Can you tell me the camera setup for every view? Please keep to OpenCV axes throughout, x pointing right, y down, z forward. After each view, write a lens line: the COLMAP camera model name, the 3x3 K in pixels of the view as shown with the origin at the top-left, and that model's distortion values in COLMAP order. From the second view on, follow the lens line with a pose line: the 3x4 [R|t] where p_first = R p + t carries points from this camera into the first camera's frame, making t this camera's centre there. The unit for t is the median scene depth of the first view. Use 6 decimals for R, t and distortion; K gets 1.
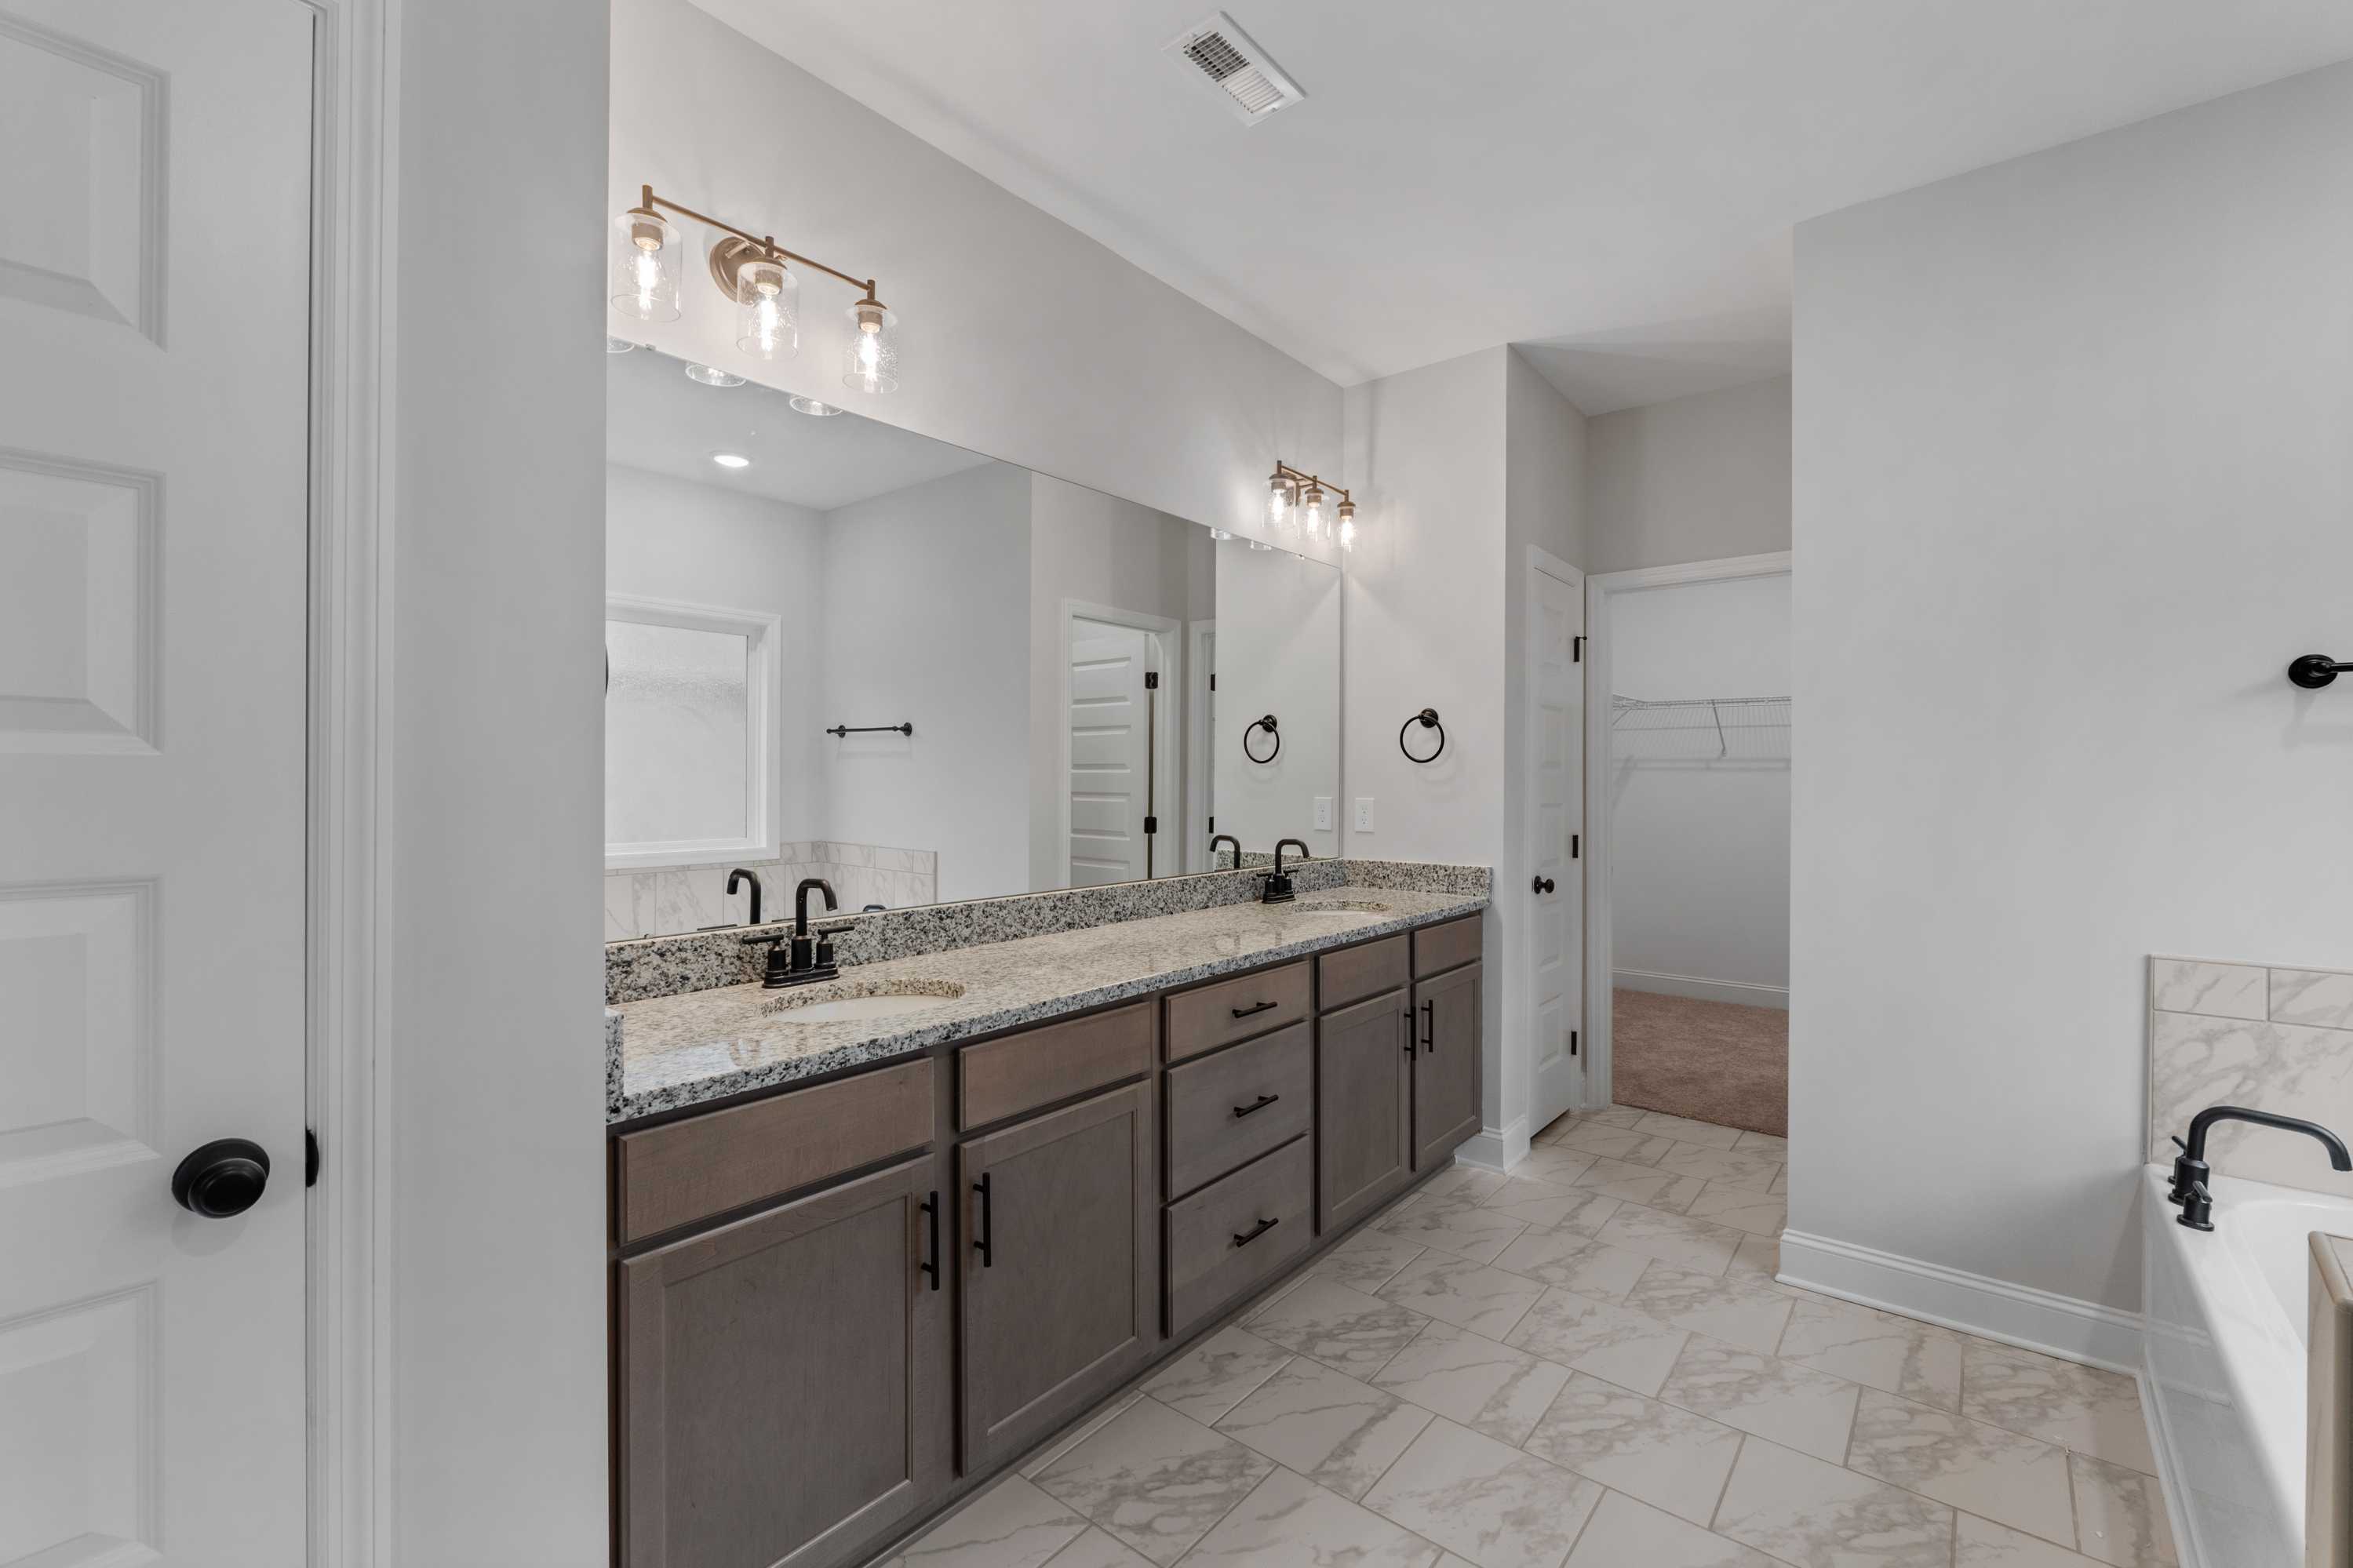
lens RADIAL K [[992.8, 0, 1168.4], [0, 992.8, 783.4], [0, 0, 1]] dist [-0.007835, -0.000392]
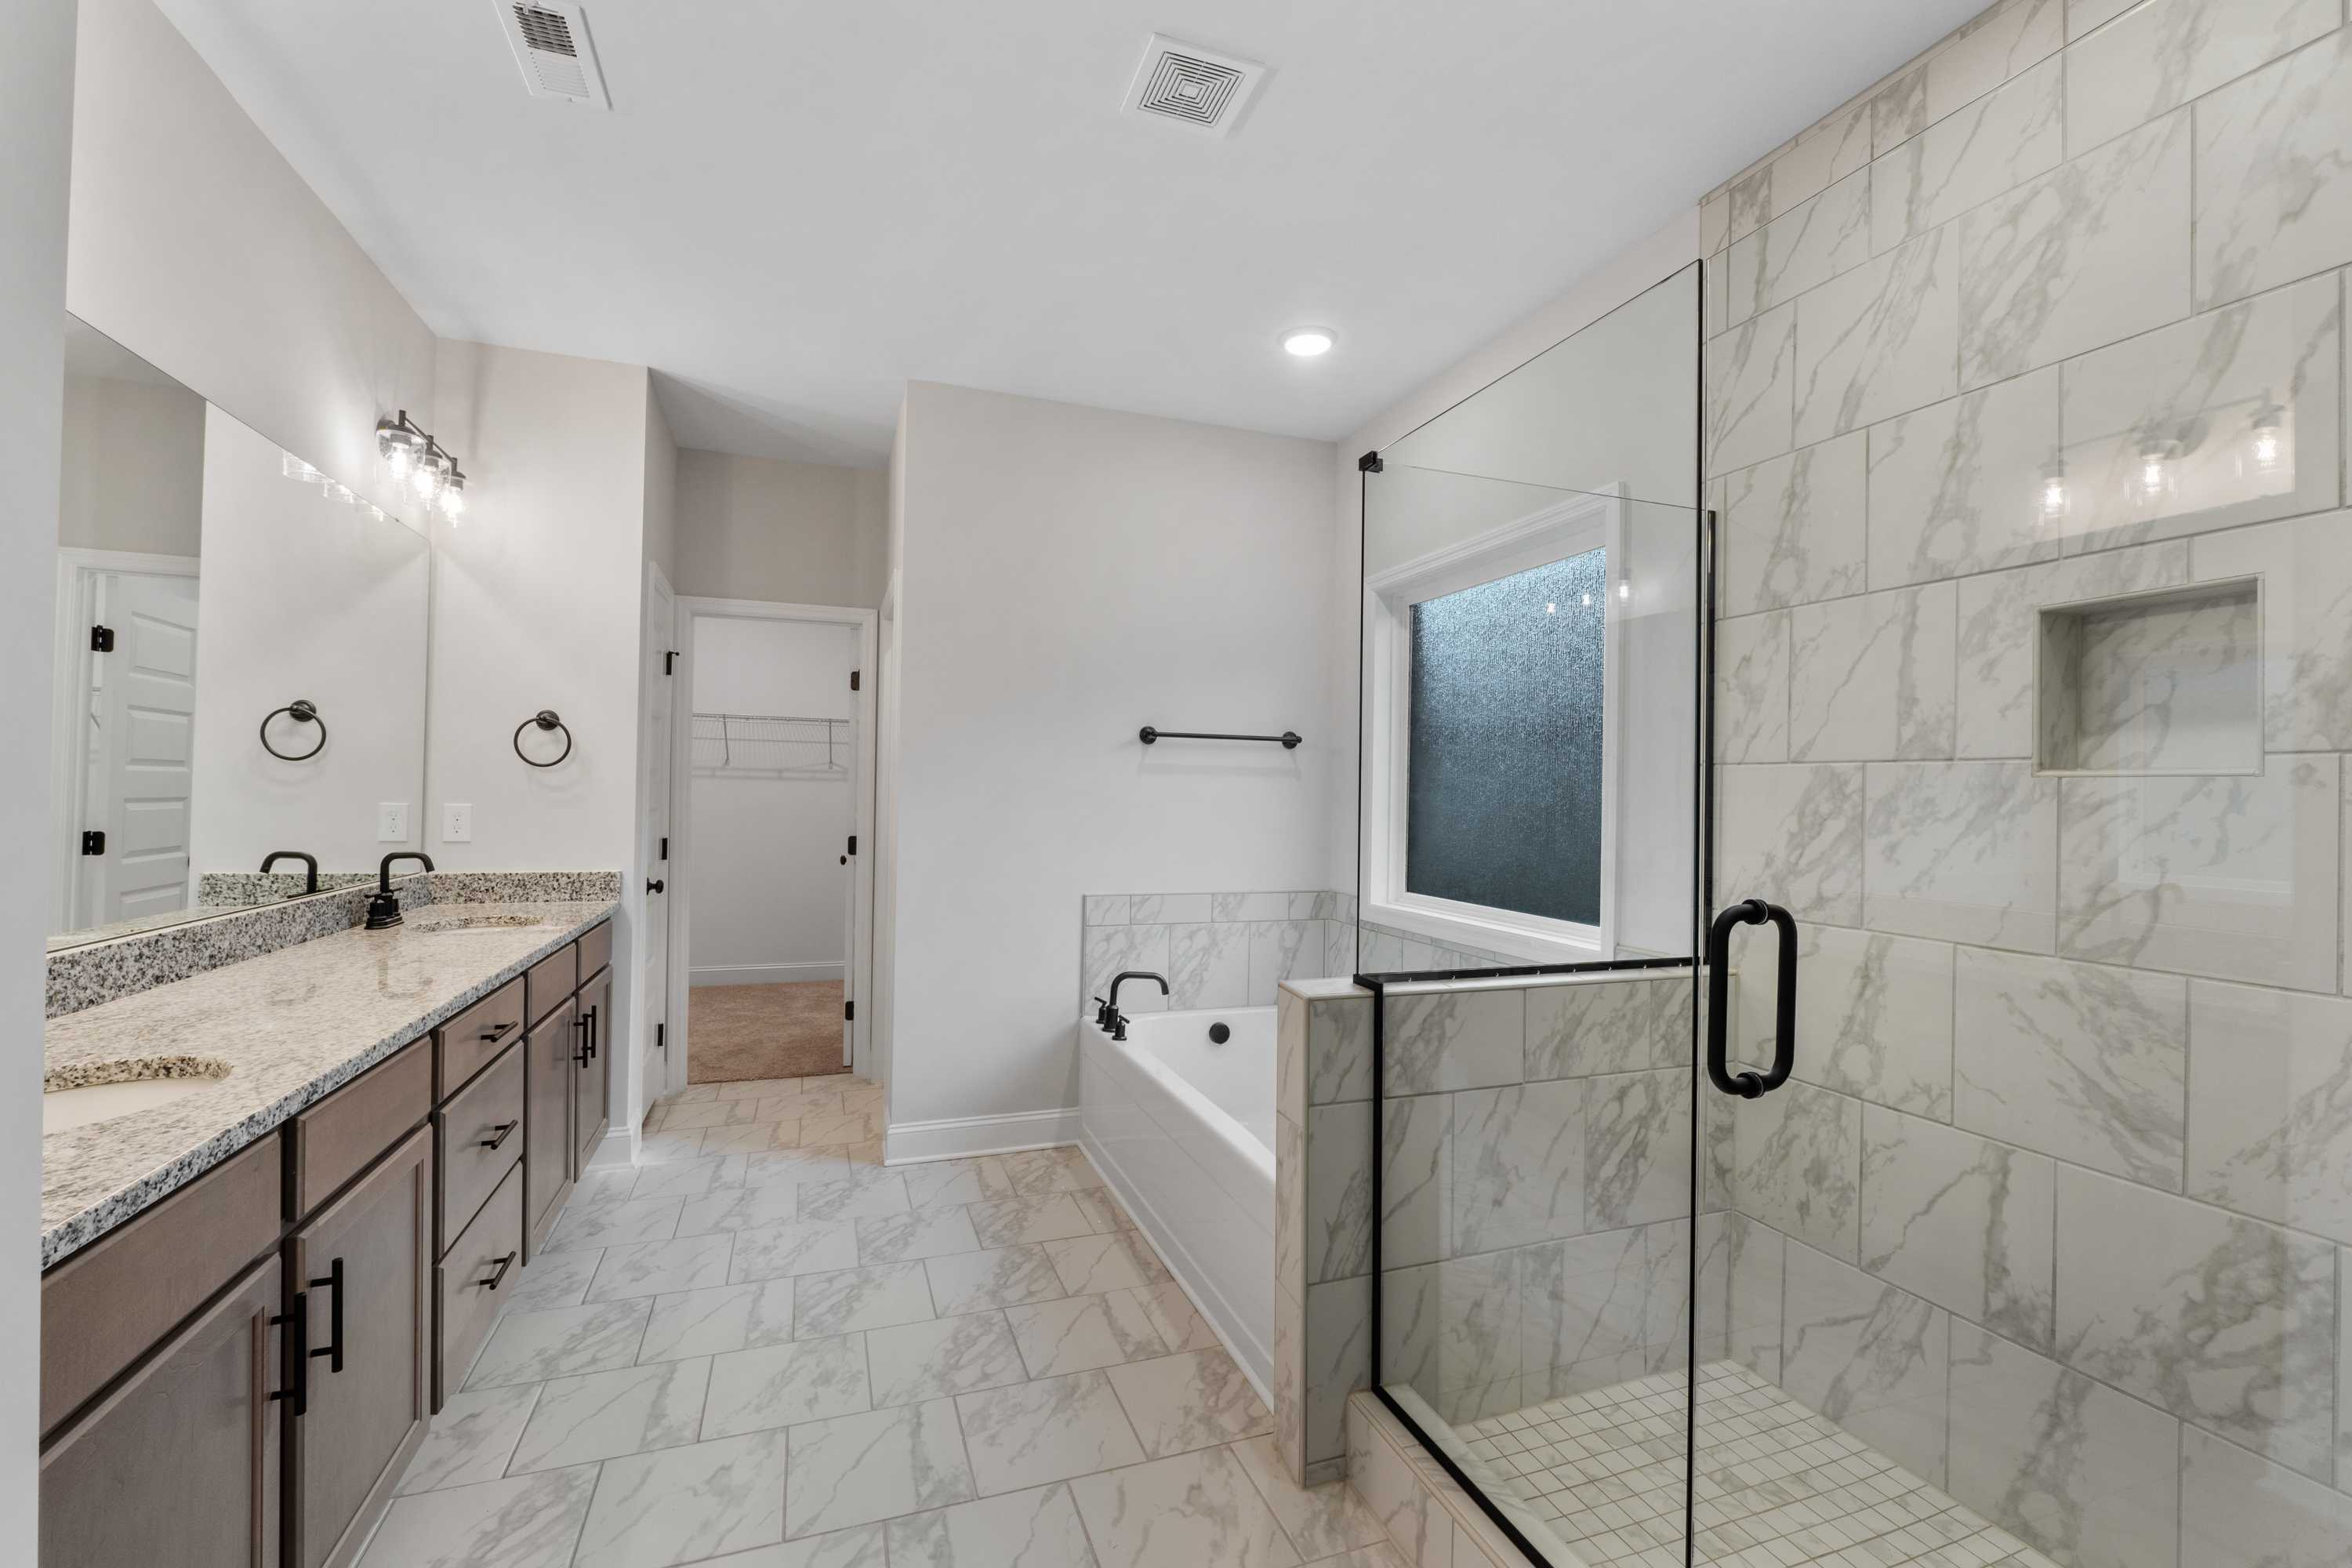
lens RADIAL K [[992.5, 0, 1168.1], [0, 992.5, 791.1], [0, 0, 1]] dist [-0.007835, -0.000392]
pose [[0.515705, 0.007882, 0.856730, -0.330439], [-0.010738, 0.999939, -0.002736, -0.001661], [-0.856699, -0.007788, 0.515758, -0.009849]]
